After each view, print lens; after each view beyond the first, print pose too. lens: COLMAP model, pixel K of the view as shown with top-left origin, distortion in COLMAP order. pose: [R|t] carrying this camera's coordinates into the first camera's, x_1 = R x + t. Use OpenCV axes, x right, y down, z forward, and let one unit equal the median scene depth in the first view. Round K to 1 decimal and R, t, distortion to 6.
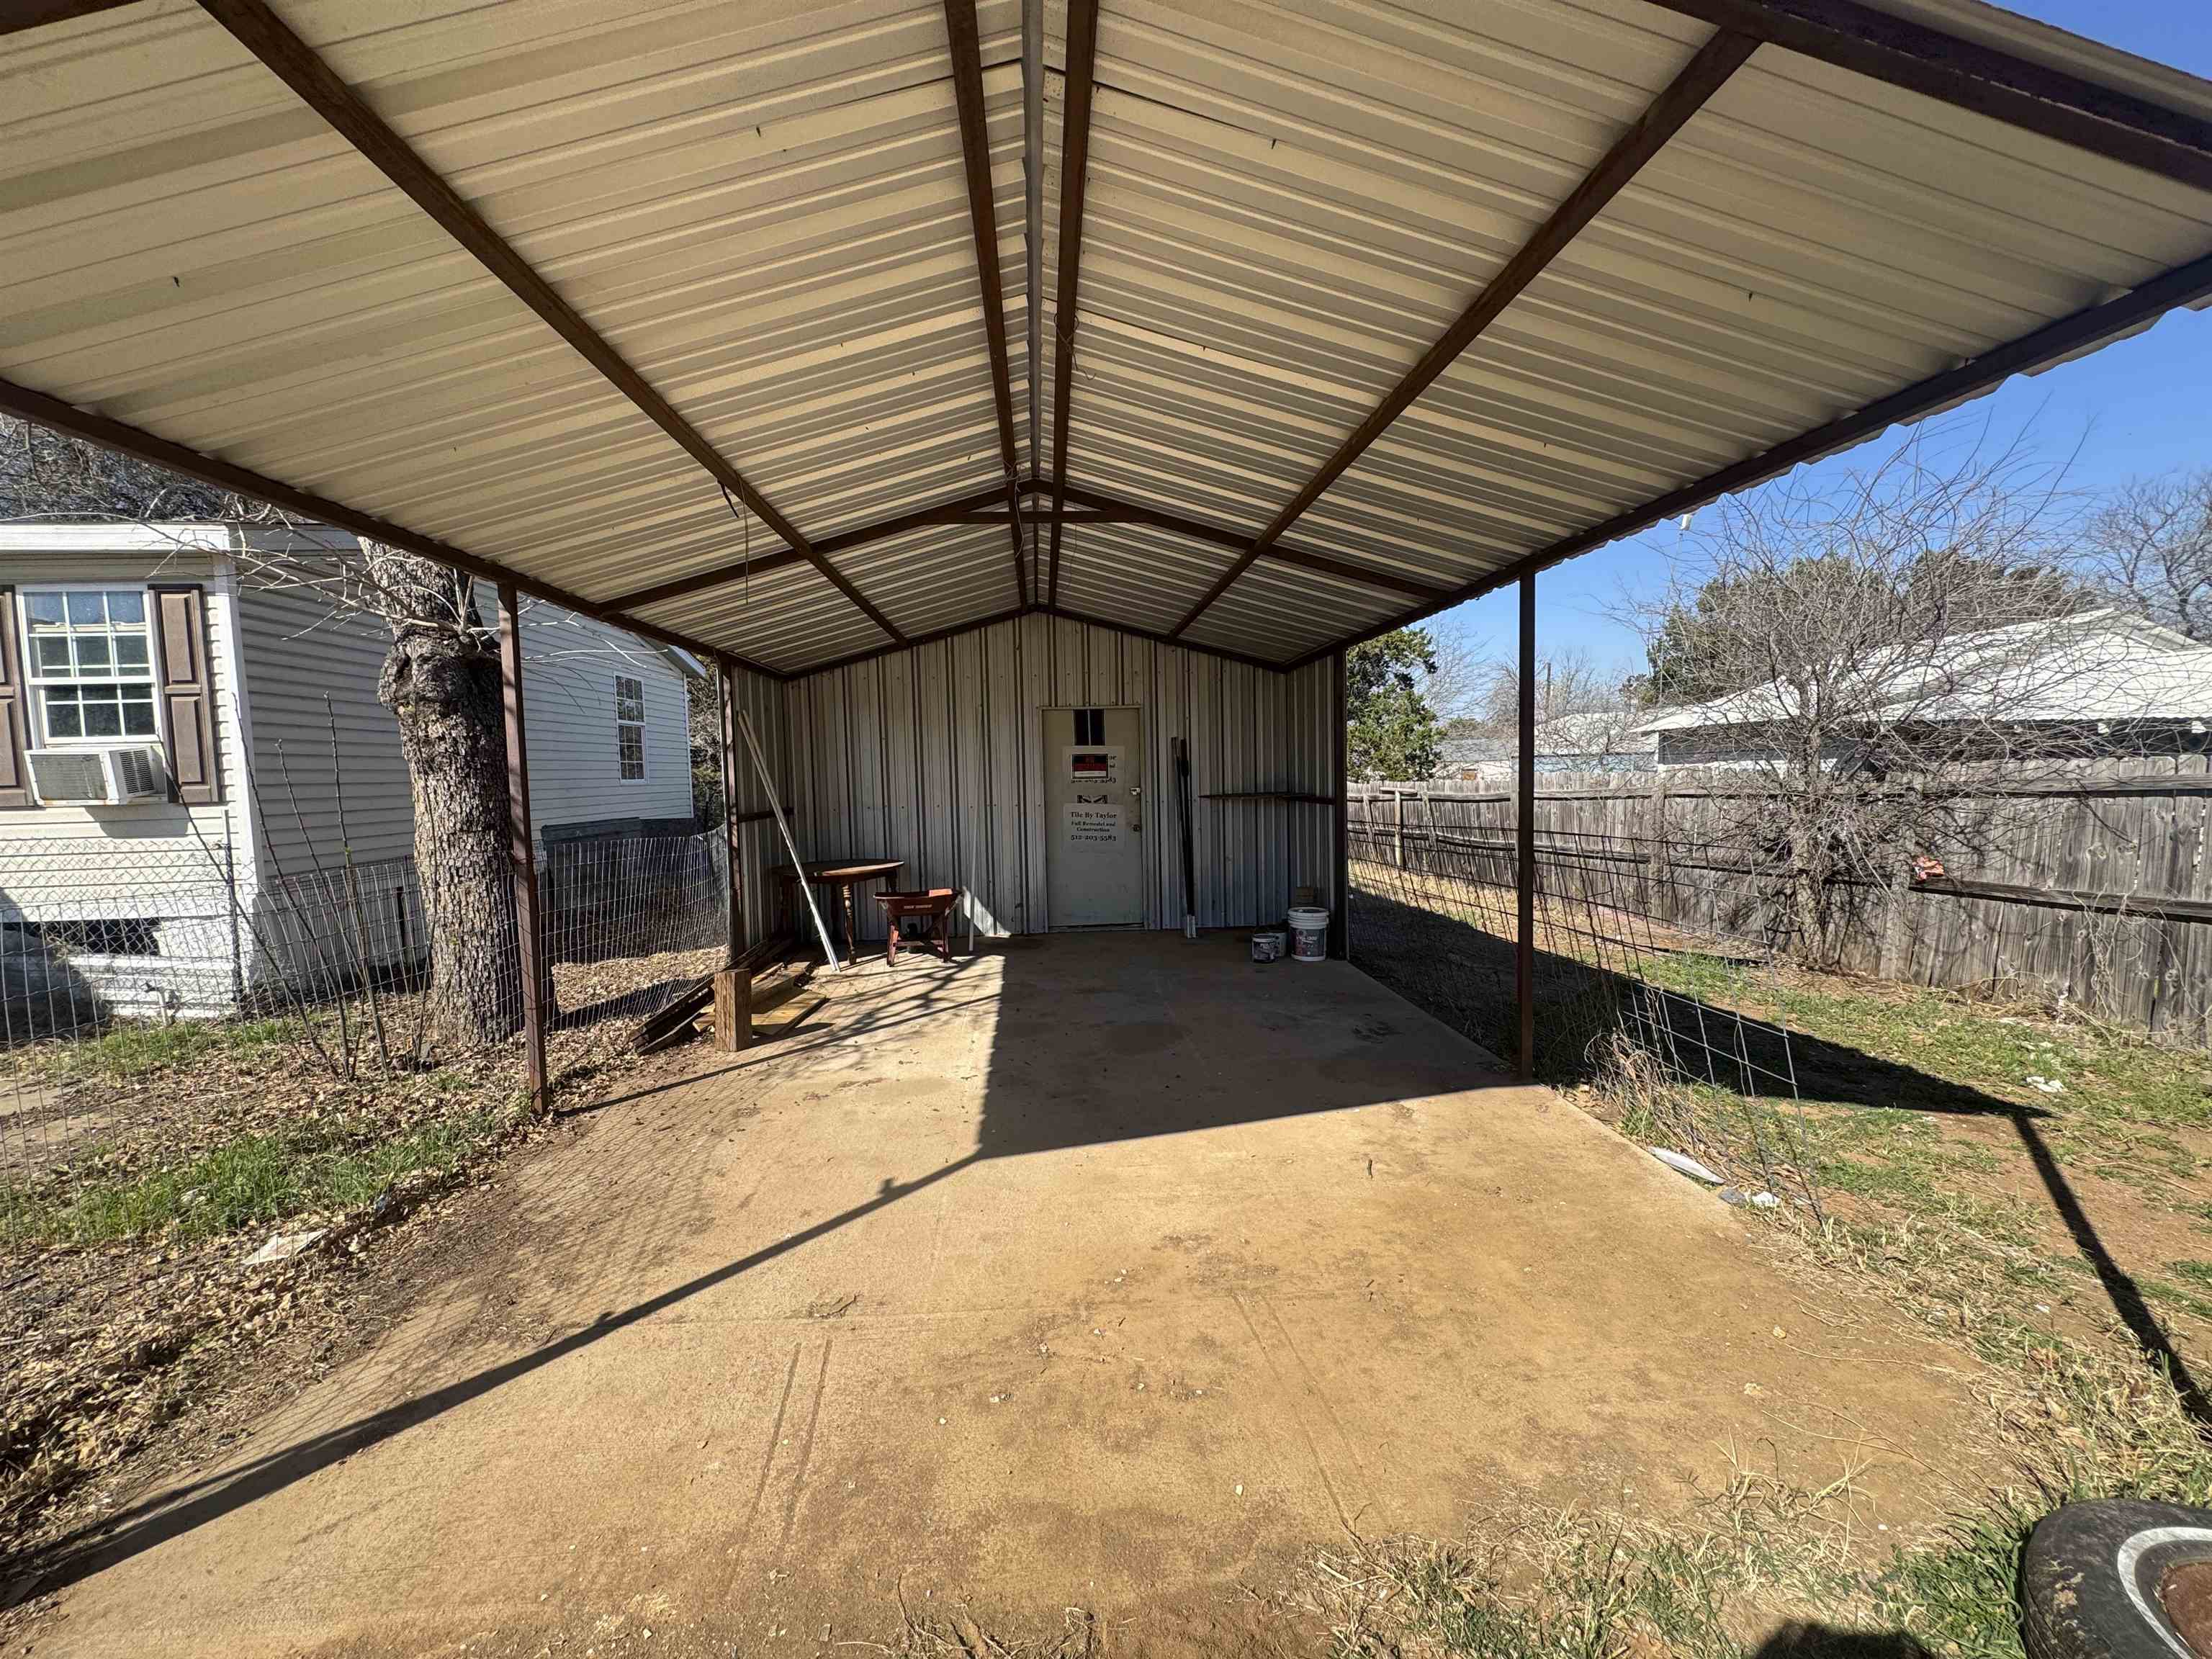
lens RADIAL K [[878.5, 0, 1104.0], [0, 878.5, 821.5], [0, 0, 1]] dist [-0.003577, 0.000999]
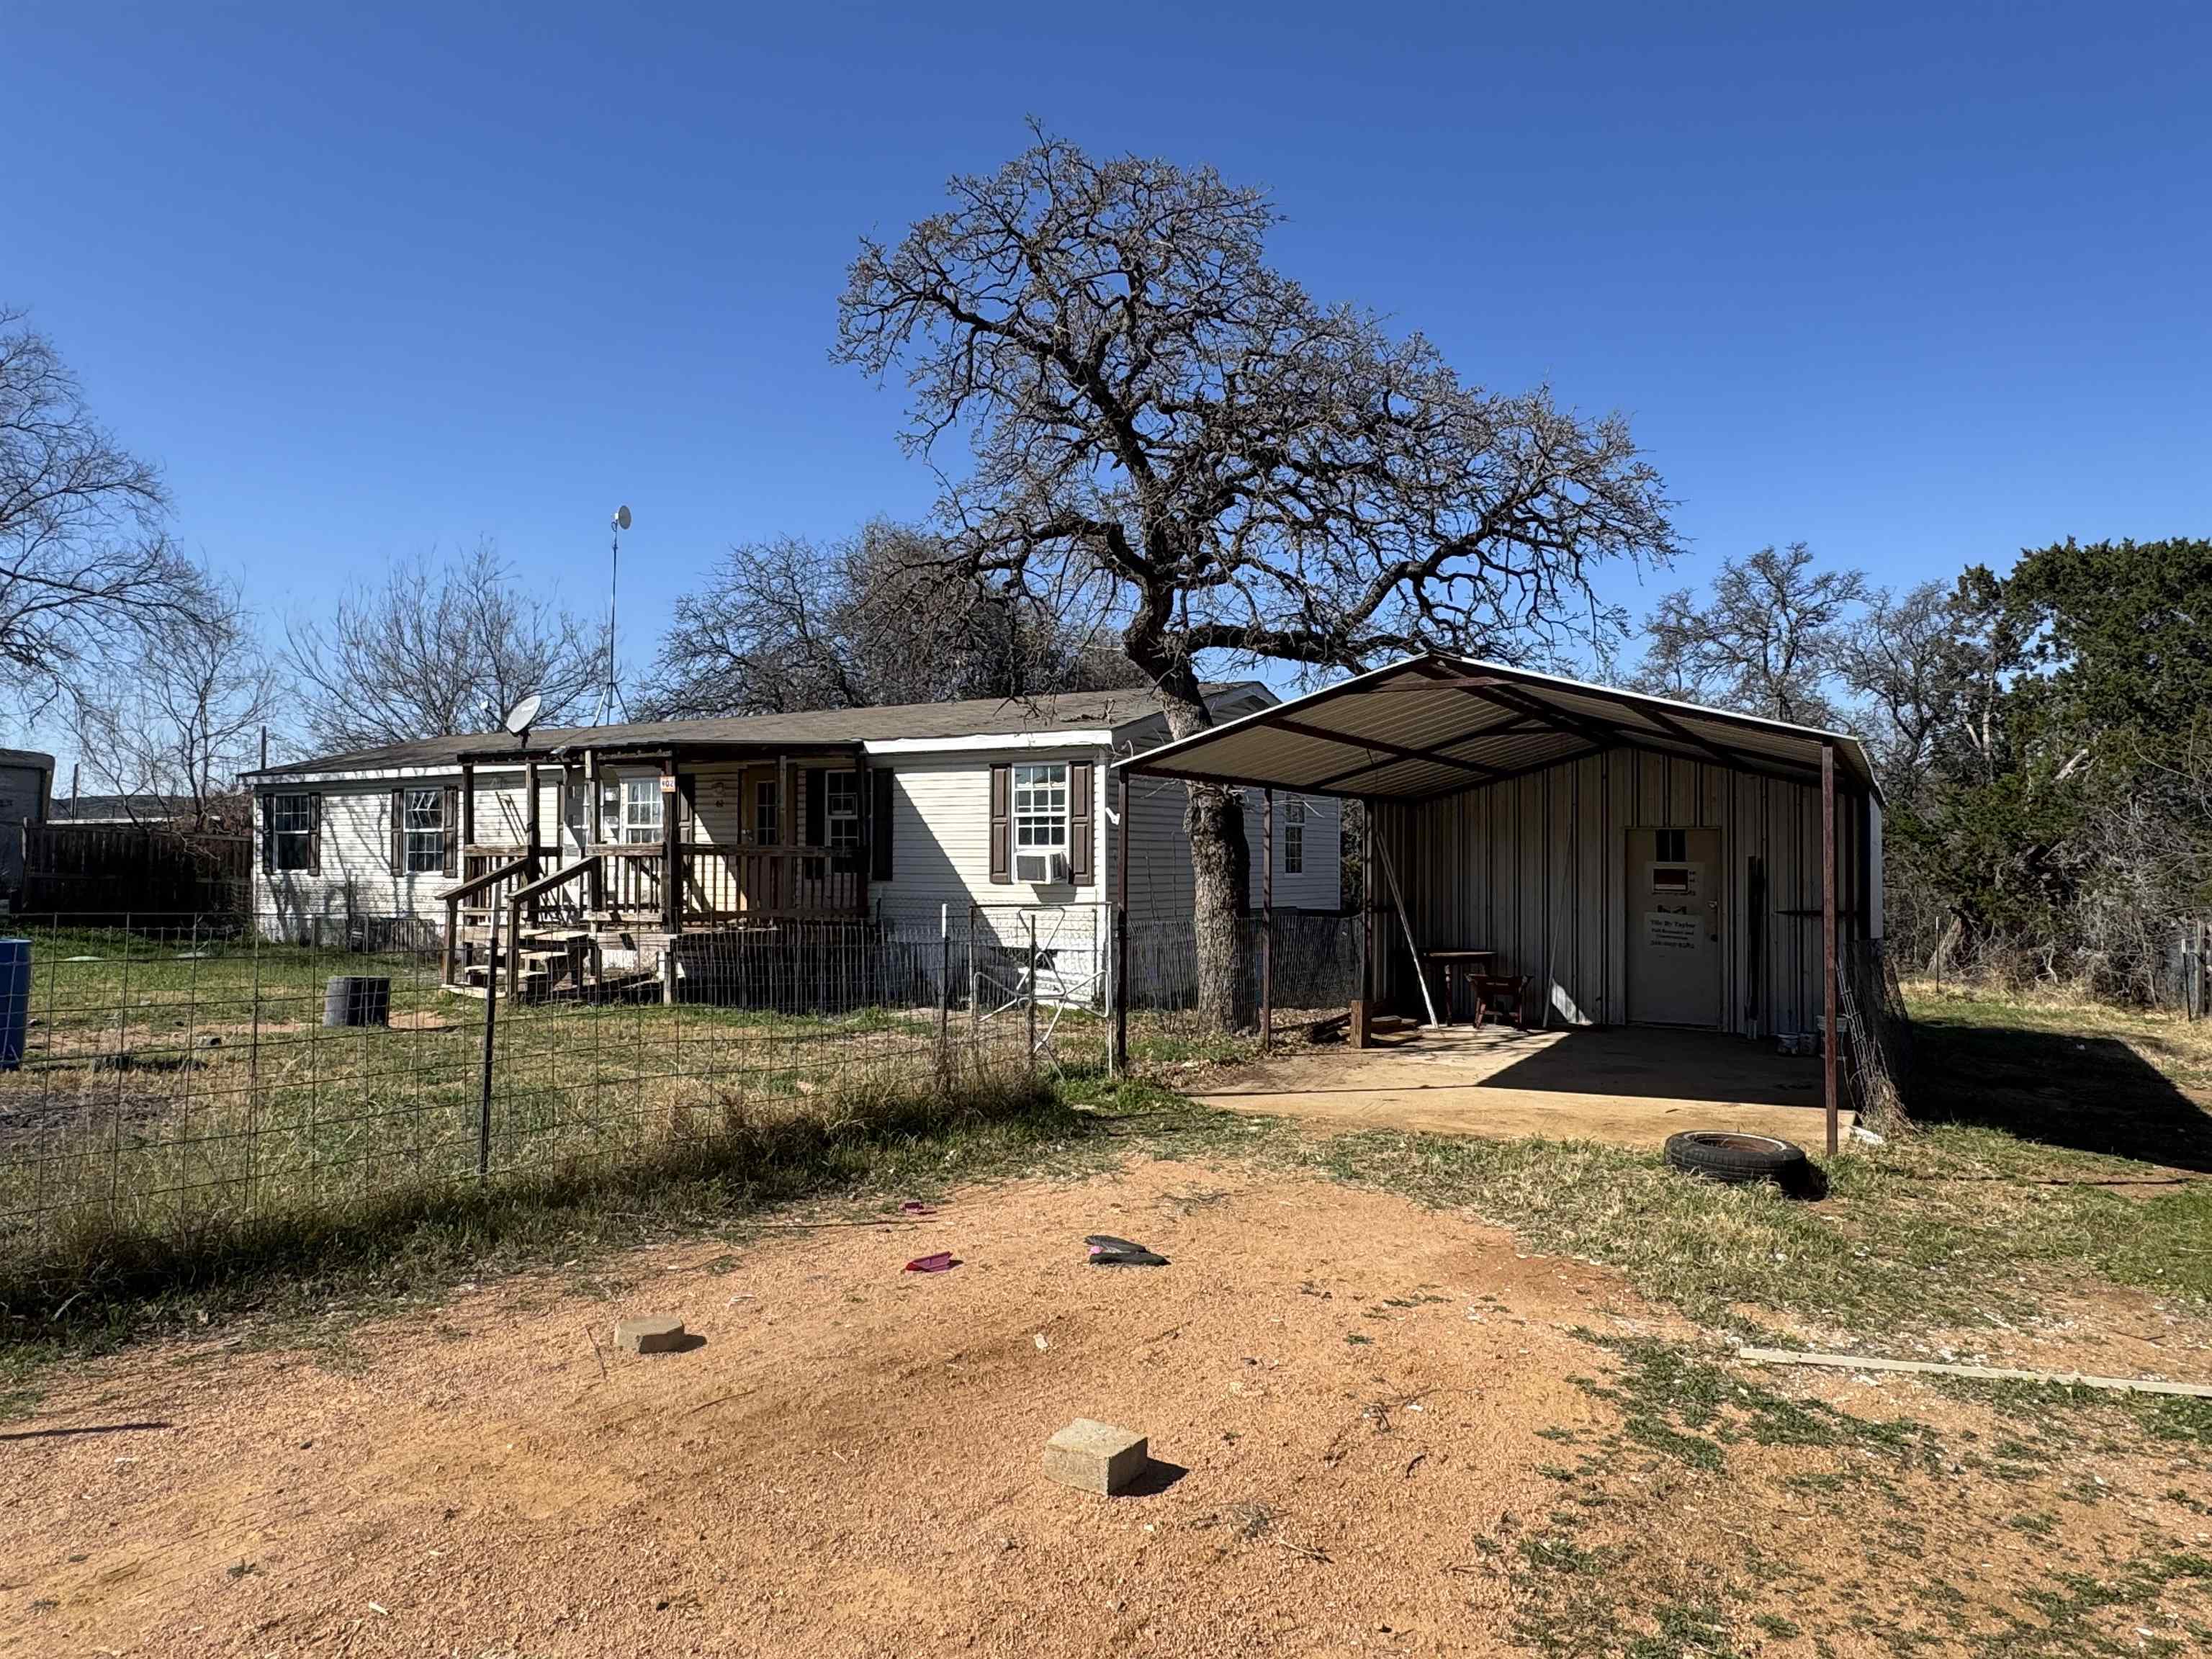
lens RADIAL K [[1404.9, 0, 1096.1], [0, 1404.9, 839.2], [0, 0, 1]] dist [-0.003904, 0.002015]
pose [[0.821517, 0.022319, -0.569746, 0.574709], [-0.059696, 0.997109, -0.047014, 0.018483], [0.567050, 0.072634, 0.820475, -1.273377]]
